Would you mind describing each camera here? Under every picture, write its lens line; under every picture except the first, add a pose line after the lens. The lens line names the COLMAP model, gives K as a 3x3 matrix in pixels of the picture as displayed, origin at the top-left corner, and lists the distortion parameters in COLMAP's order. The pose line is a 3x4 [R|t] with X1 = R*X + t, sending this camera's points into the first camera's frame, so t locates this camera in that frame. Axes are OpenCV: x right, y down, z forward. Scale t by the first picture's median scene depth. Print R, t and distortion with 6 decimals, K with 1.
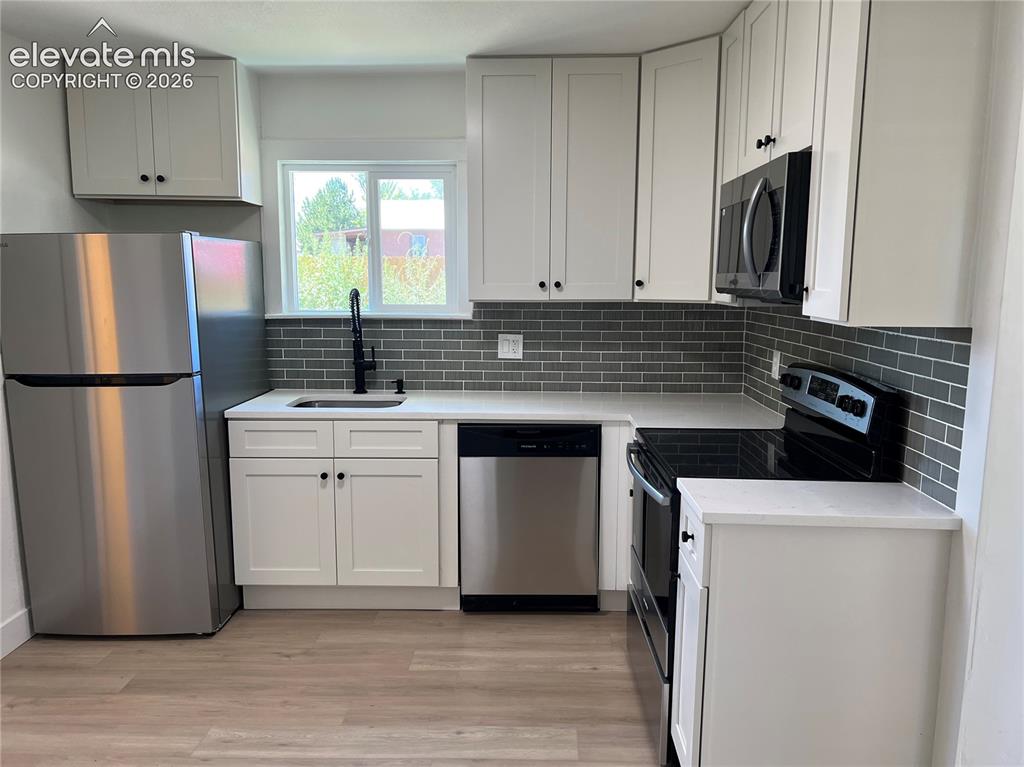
lens RADIAL K [[759.6, 0, 508.5], [0, 759.6, 386.9], [0, 0, 1]] dist [0.014426, -0.027083]
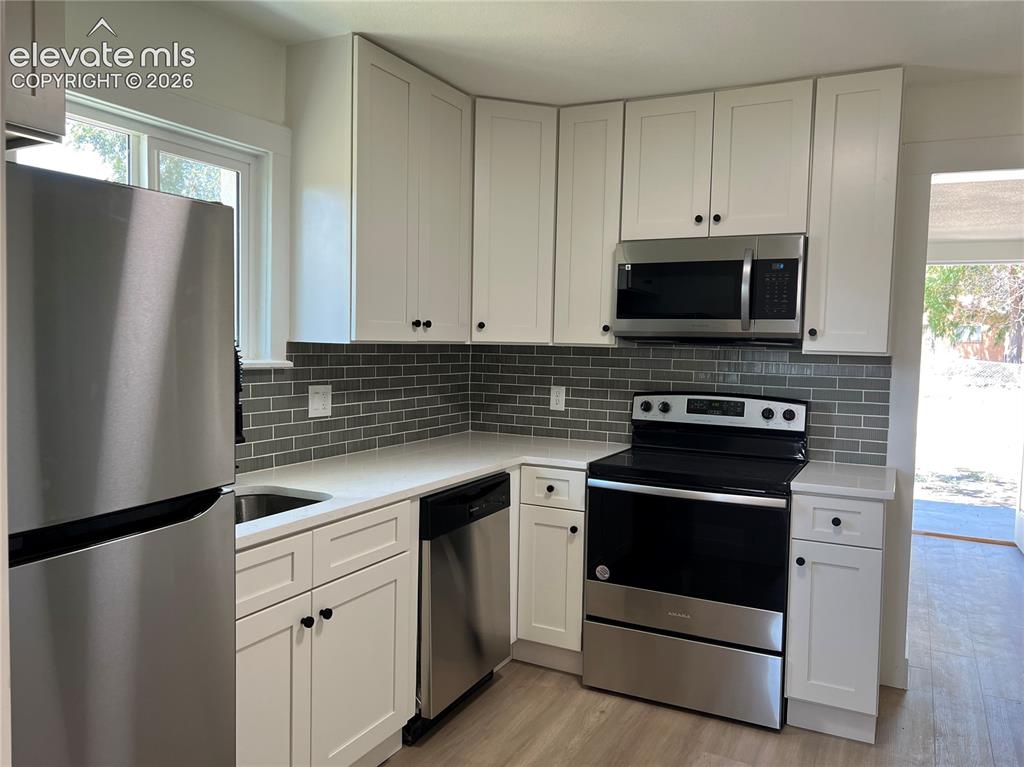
lens RADIAL K [[759.6, 0, 511.1], [0, 759.6, 384.0], [0, 0, 1]] dist [0.014426, -0.027083]
pose [[0.430351, -0.044995, 0.901539, -0.618369], [0.105916, 0.994375, -0.000931, -0.049329], [-0.896426, 0.095888, 0.432696, 0.487772]]
